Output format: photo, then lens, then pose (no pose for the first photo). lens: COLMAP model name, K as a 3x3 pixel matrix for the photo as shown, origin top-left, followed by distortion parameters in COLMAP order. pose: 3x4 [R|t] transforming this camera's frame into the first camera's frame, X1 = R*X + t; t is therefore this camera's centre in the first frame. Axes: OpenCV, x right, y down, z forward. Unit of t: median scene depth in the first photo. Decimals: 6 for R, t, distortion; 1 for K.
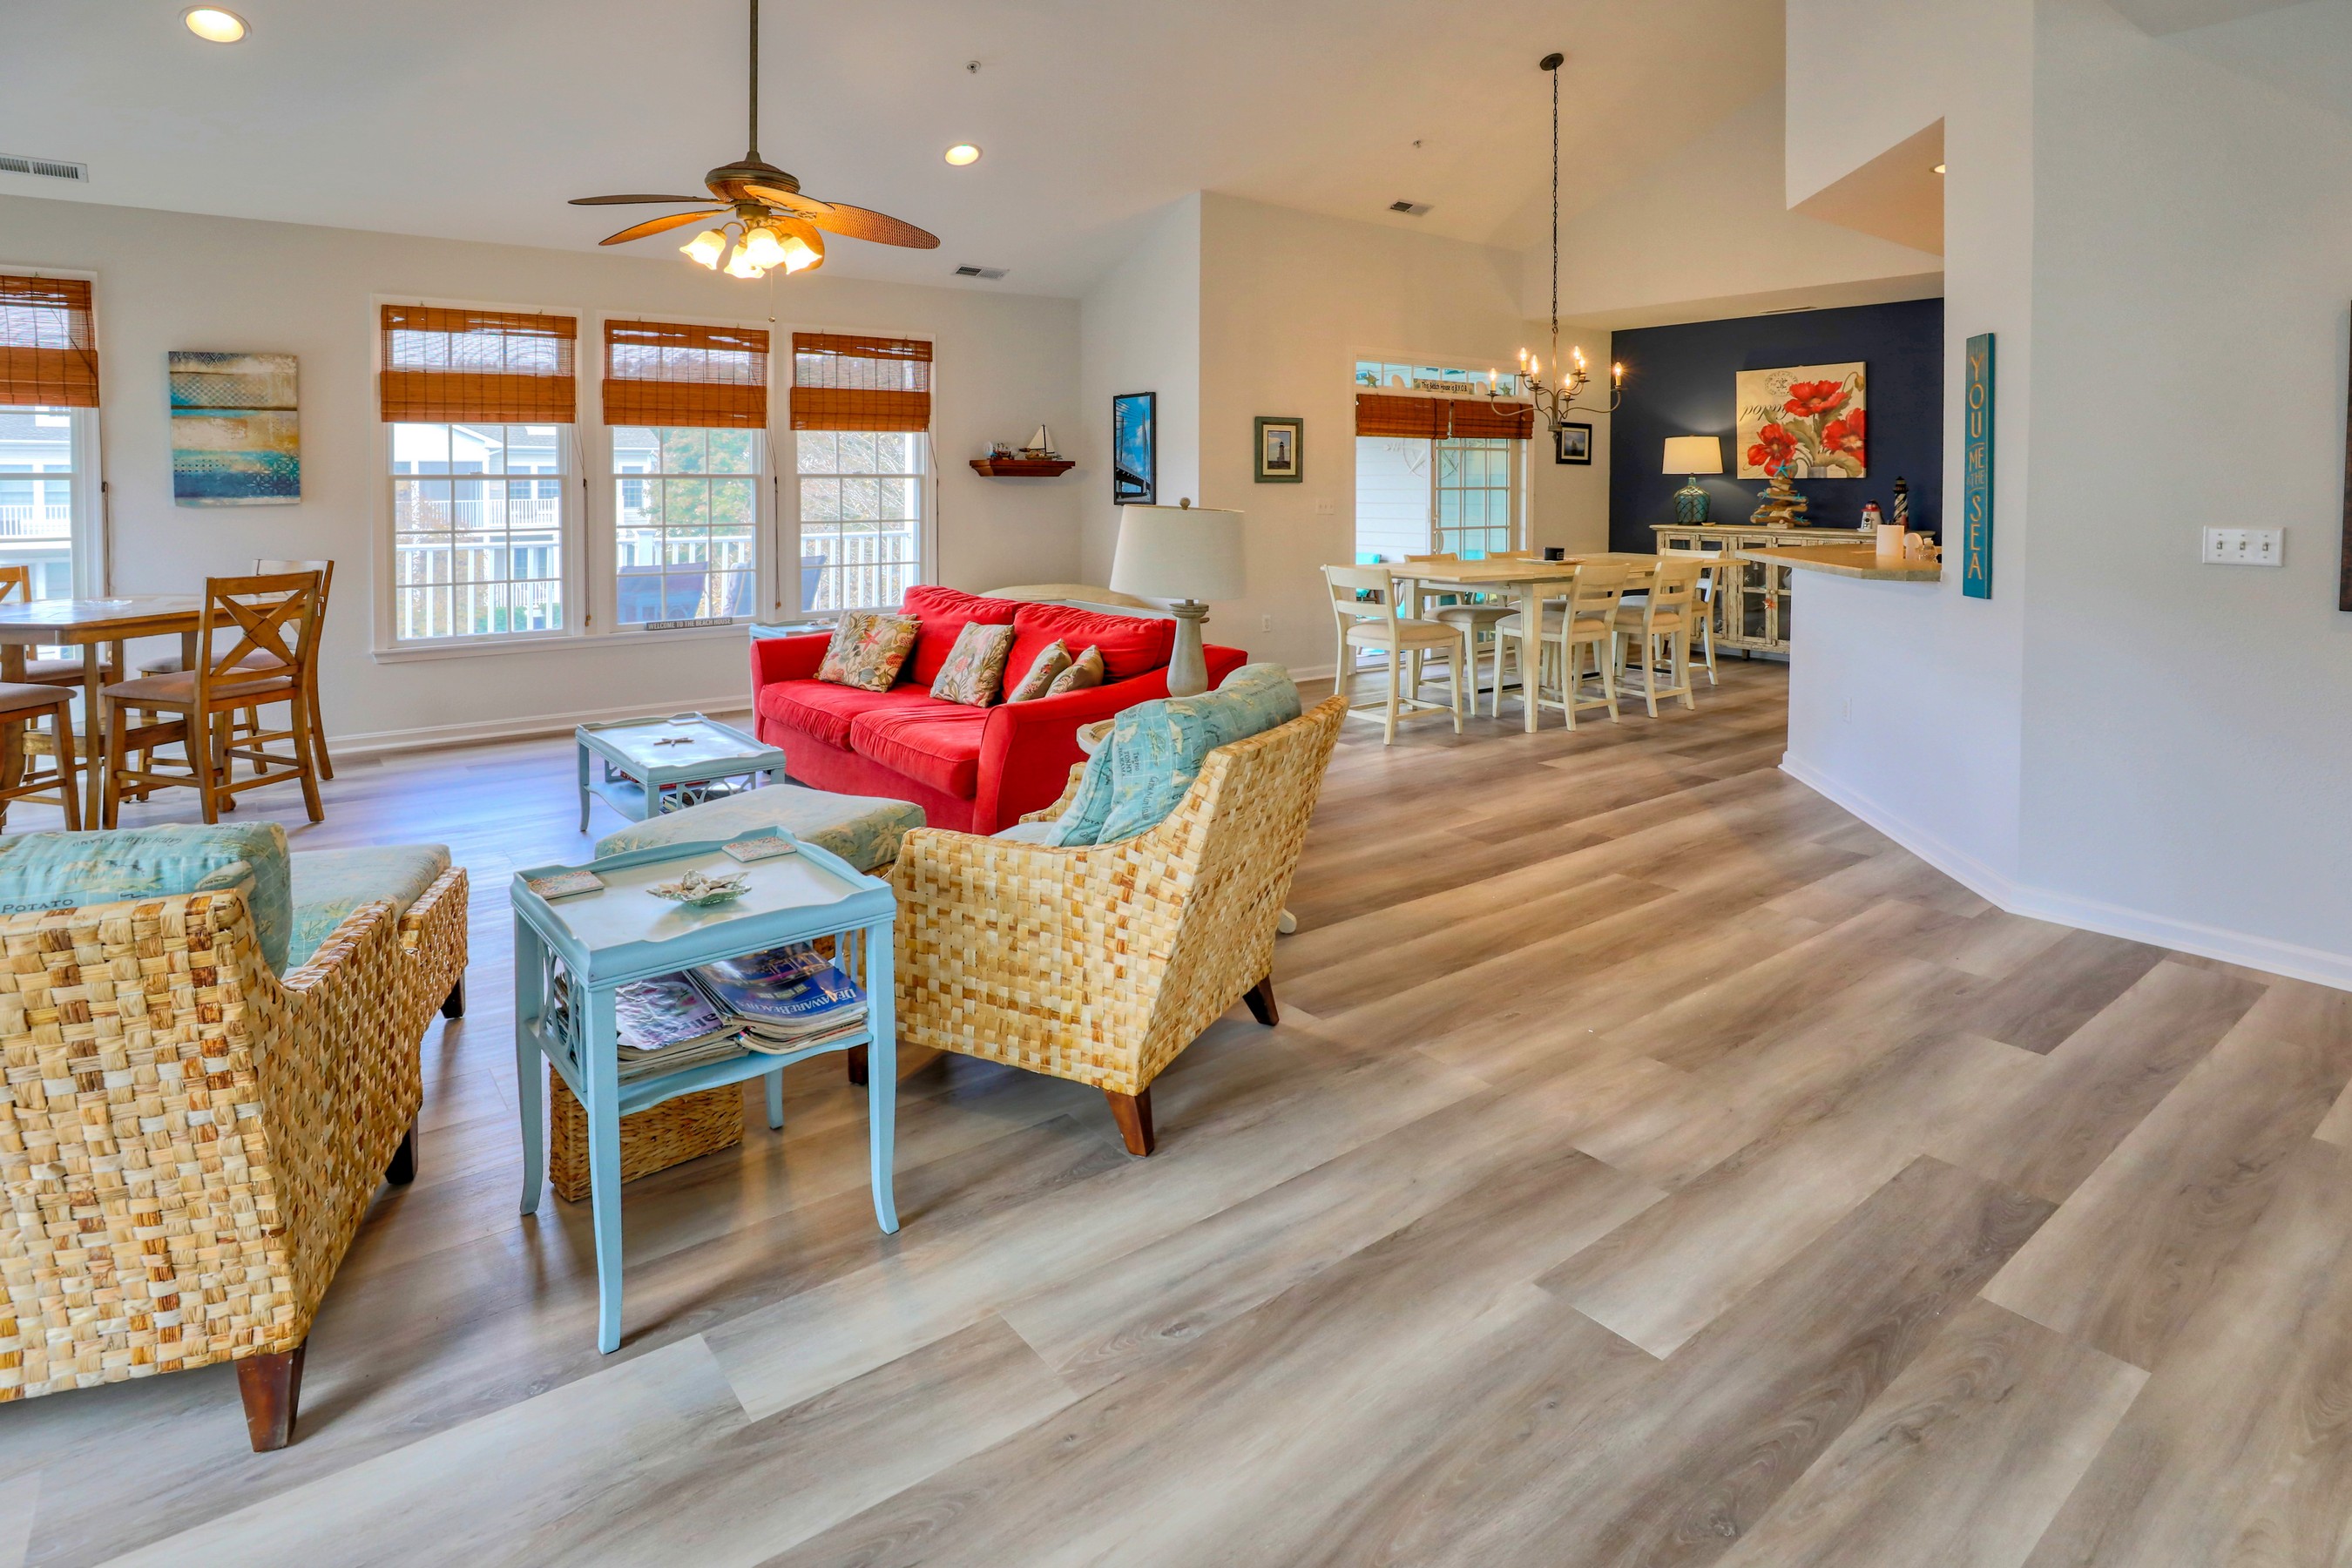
lens RADIAL K [[1232.0, 0, 1093.9], [0, 1232.0, 534.3], [0, 0, 1]] dist [-0.040051, 0.011783]
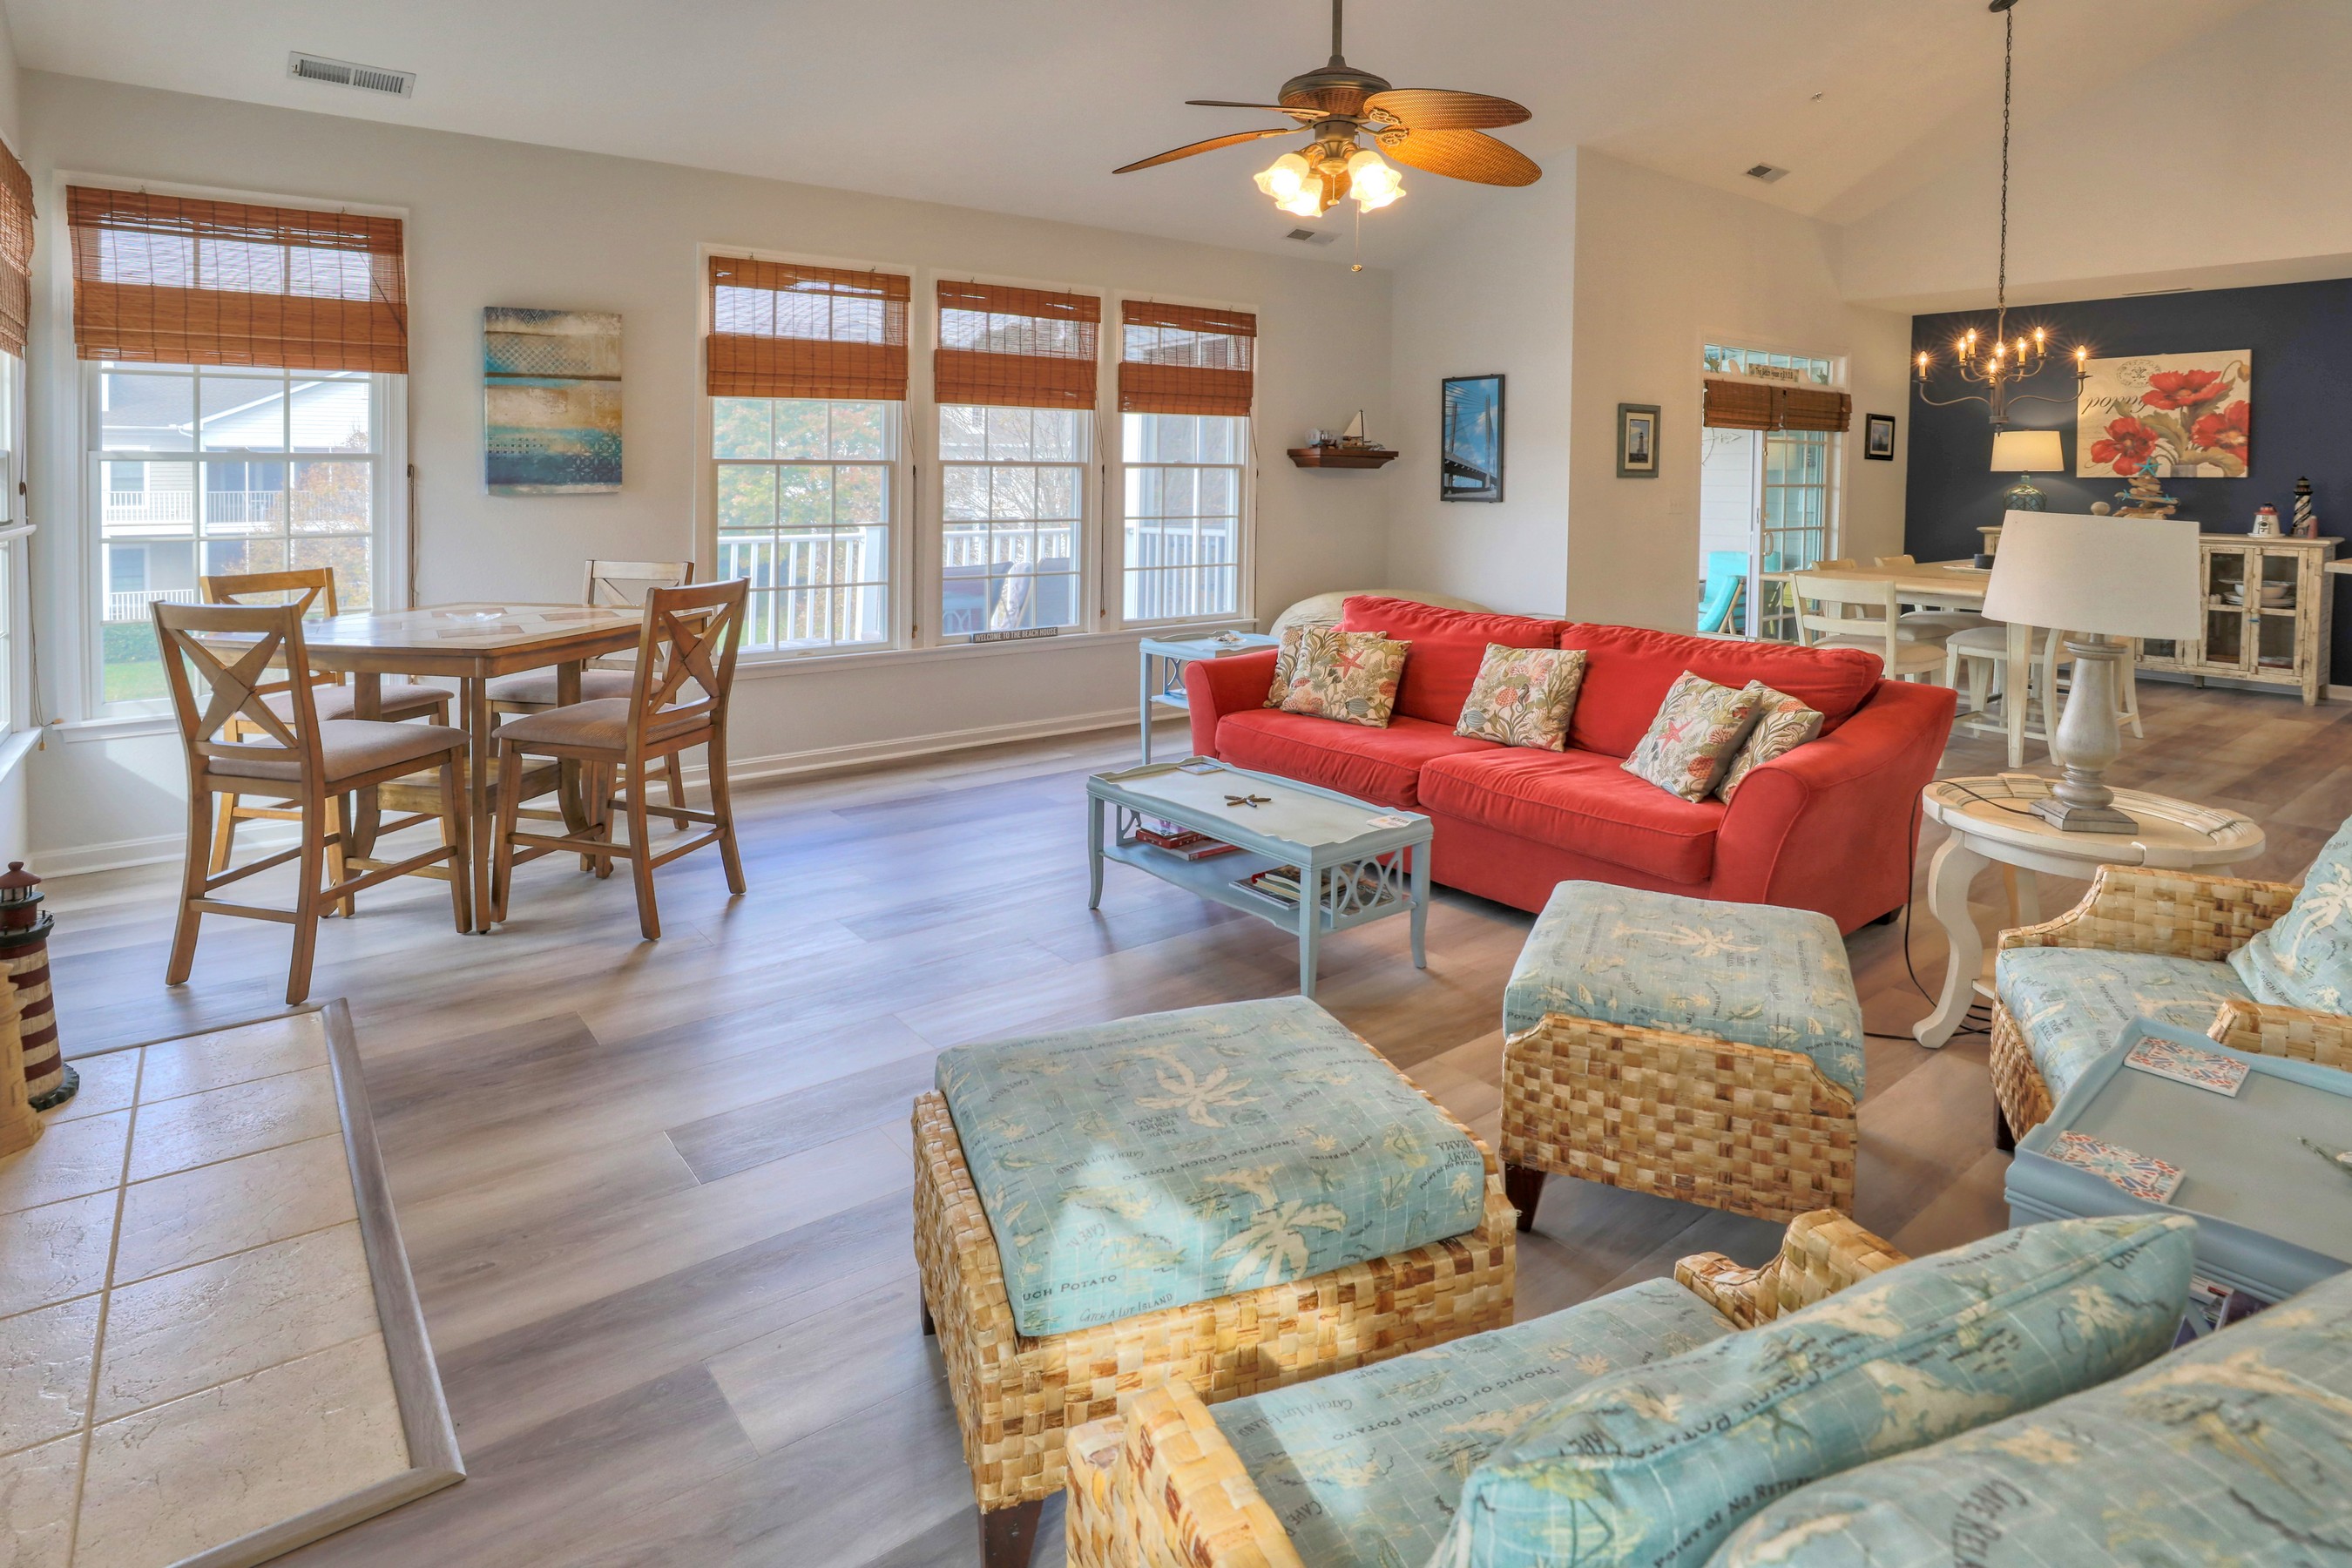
lens RADIAL K [[1232.0, 0, 1091.7], [0, 1232.0, 531.5], [0, 0, 1]] dist [-0.040051, 0.011783]
pose [[0.999905, 0.007848, 0.011345, -0.252853], [-0.007916, 0.999951, 0.005965, -0.004793], [-0.011298, -0.006054, 0.999918, 0.116013]]
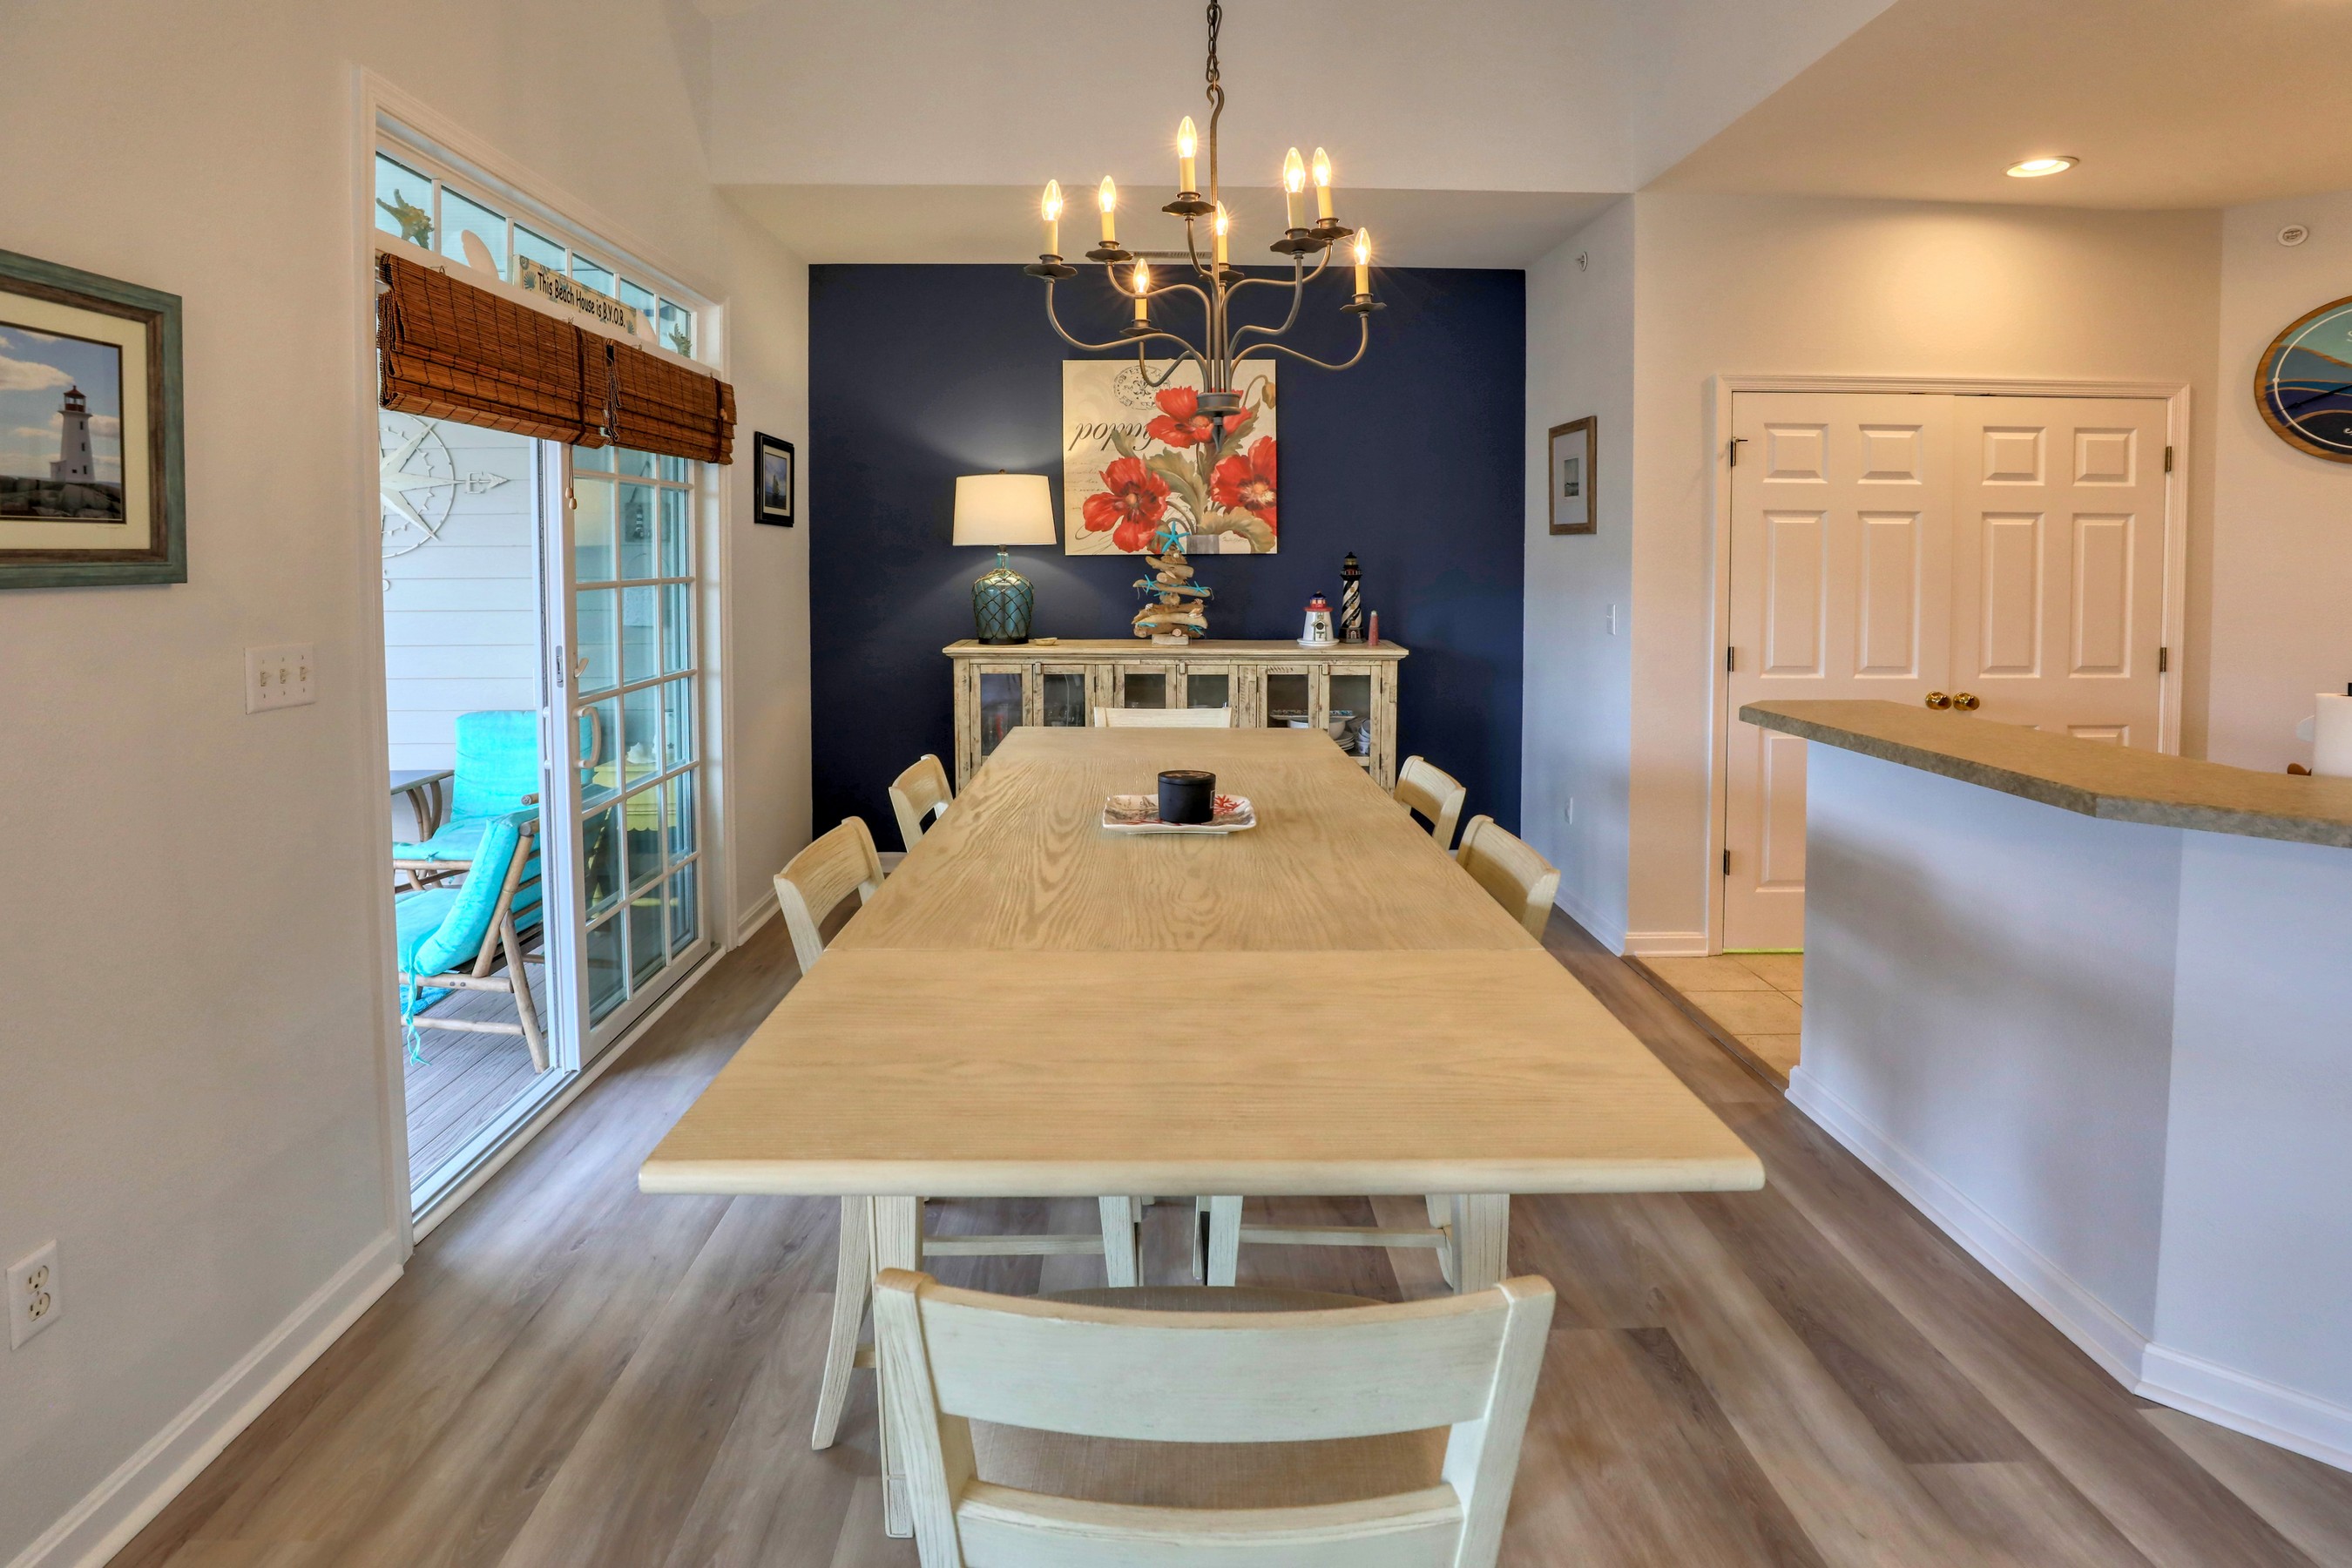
lens RADIAL K [[1283.7, 0, 1166.9], [0, 1283.7, 575.1], [0, 0, 1]] dist [-0.034526, 0.008384]
pose [[0.559572, -0.014684, 0.828652, 0.077904], [0.031562, 0.999495, -0.003601, -0.036863], [-0.828181, 0.028169, 0.559753, 0.720301]]
